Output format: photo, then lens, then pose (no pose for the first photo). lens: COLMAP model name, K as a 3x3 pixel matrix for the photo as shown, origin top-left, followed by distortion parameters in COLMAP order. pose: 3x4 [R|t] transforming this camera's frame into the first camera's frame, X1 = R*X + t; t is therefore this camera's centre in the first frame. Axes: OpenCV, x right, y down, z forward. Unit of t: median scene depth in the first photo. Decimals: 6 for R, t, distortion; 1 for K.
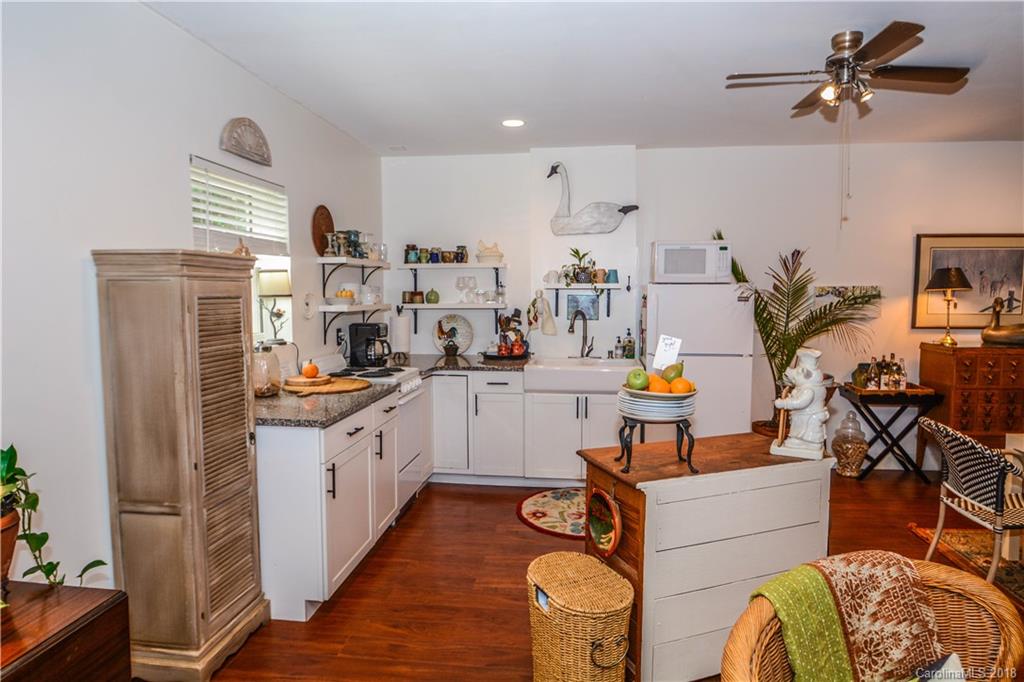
lens RADIAL K [[580.5, 0, 530.9], [0, 580.5, 336.5], [0, 0, 1]] dist [-0.020227, -0.002716]
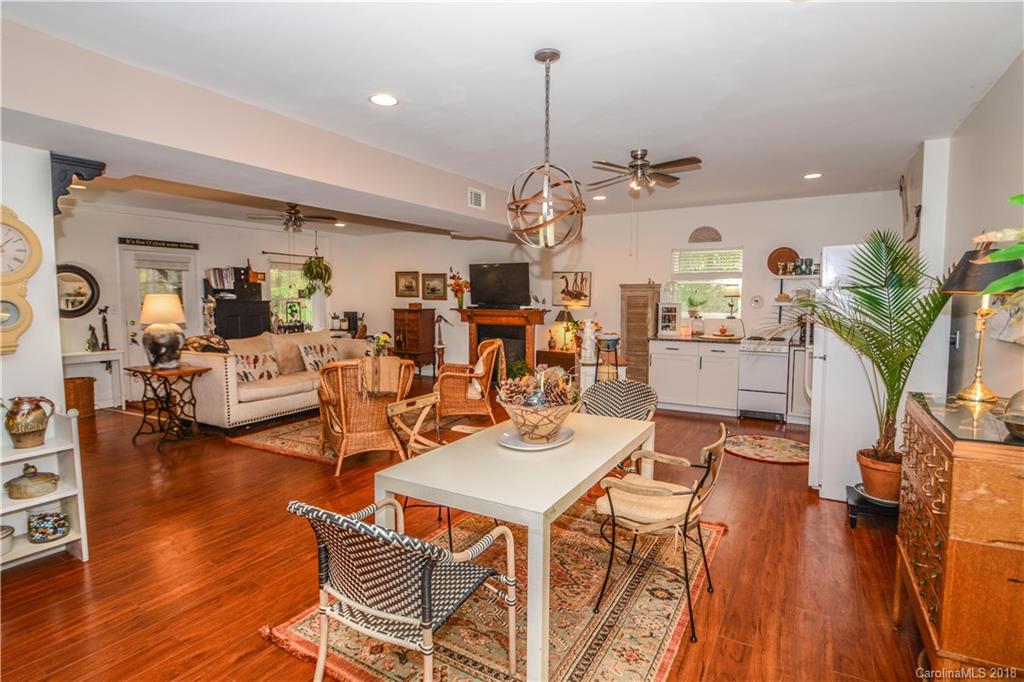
lens RADIAL K [[509.9, 0, 515.0], [0, 509.9, 338.3], [0, 0, 1]] dist [-0.005359, -0.001561]
pose [[-0.415546, 0.073544, -0.906594, 1.368866], [-0.065929, 0.991669, 0.110664, -0.058172], [0.907179, 0.105757, -0.407236, 0.858880]]
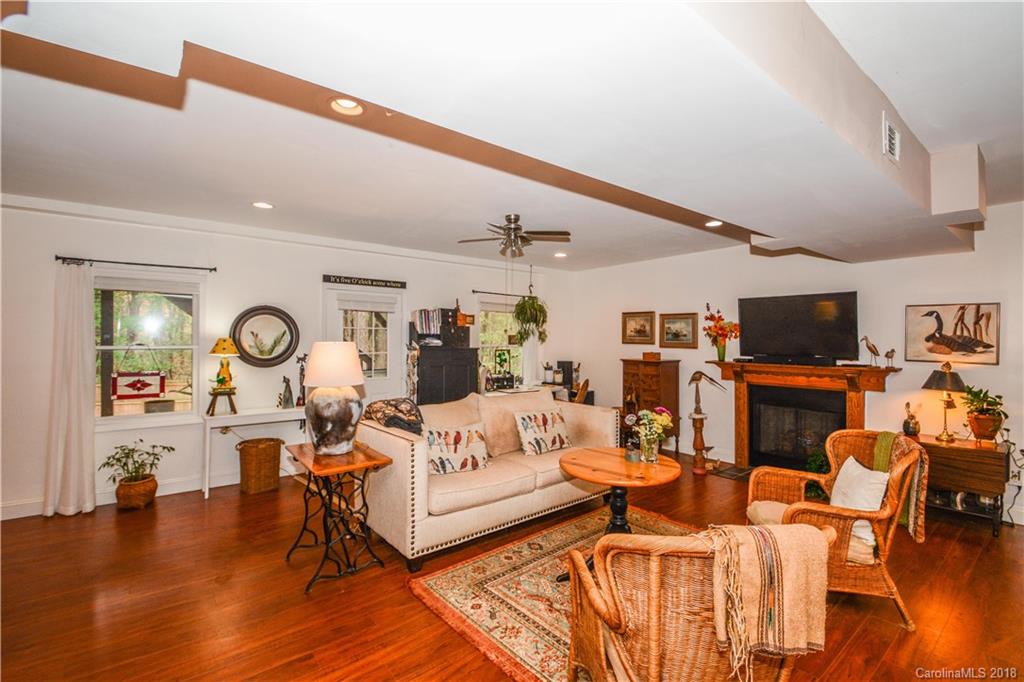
lens RADIAL K [[451.9, 0, 510.4], [0, 451.9, 338.3], [0, 0, 1]] dist [-0.013580, -0.000727]
pose [[-0.717483, -0.007815, -0.696532, 0.917909], [-0.055255, 0.997425, 0.045725, -0.026300], [0.694381, 0.071294, -0.716067, 0.307446]]
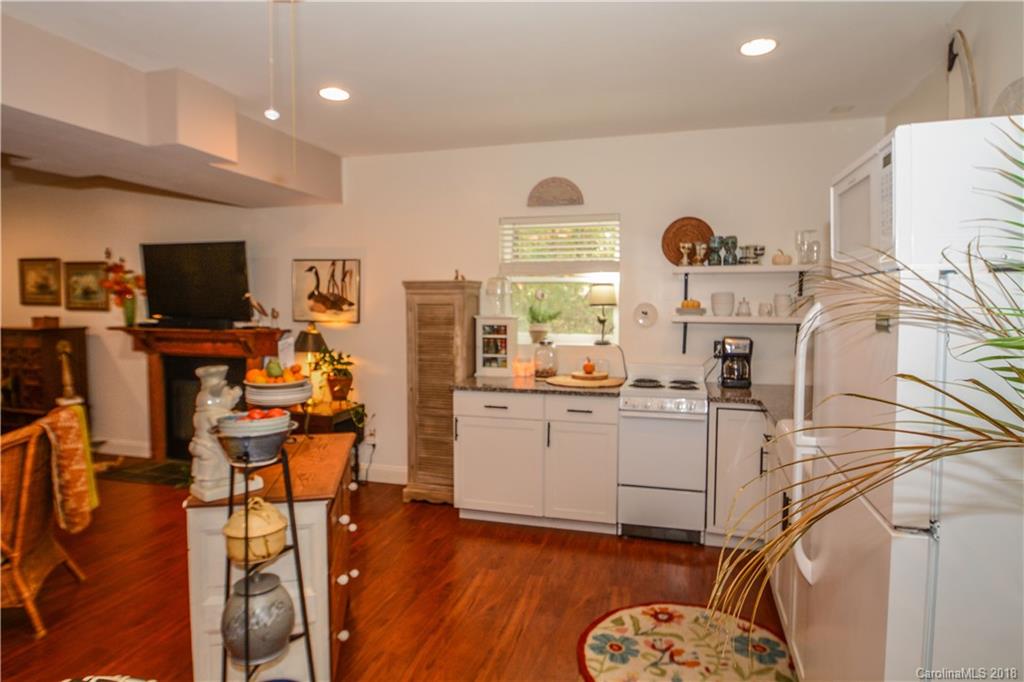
lens RADIAL K [[580.5, 0, 510.9], [0, 580.5, 332.4], [0, 0, 1]] dist [-0.020227, -0.002716]
pose [[-0.185552, 0.040268, -0.981809, 0.655680], [-0.073947, 0.995755, 0.054815, -0.052318], [0.979848, 0.082773, -0.181786, 0.842497]]
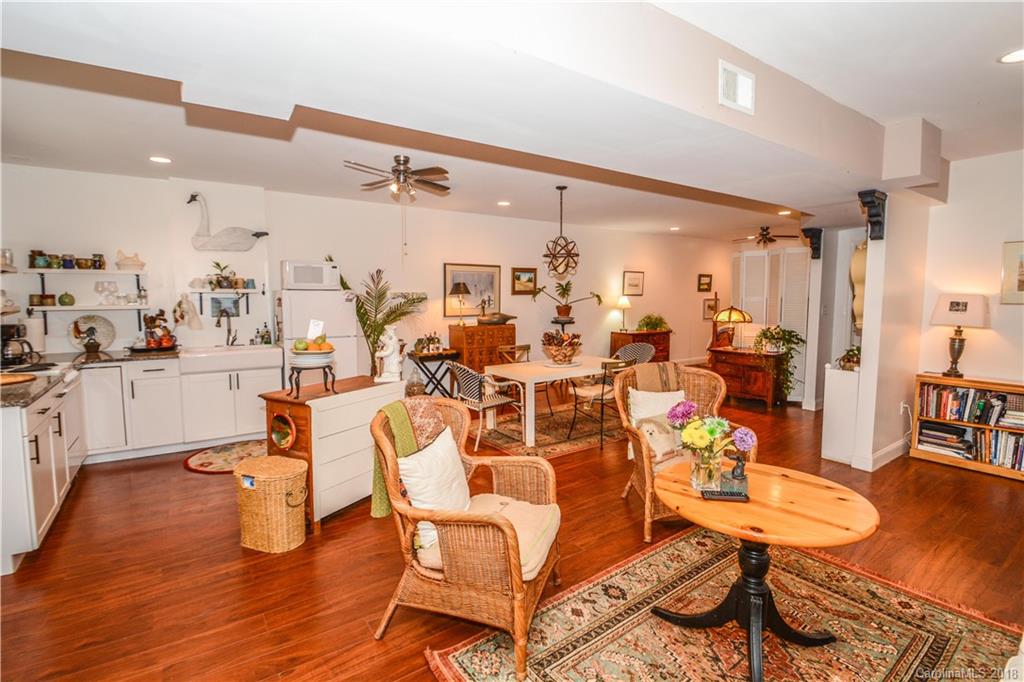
lens RADIAL K [[471.8, 0, 514.3], [0, 471.8, 335.6], [0, 0, 1]] dist [-0.018286, -0.002591]
pose [[0.755832, -0.050092, 0.652847, -0.123965], [0.045958, 0.998669, 0.023418, 0.020786], [-0.653151, 0.012303, 0.757128, -0.242559]]
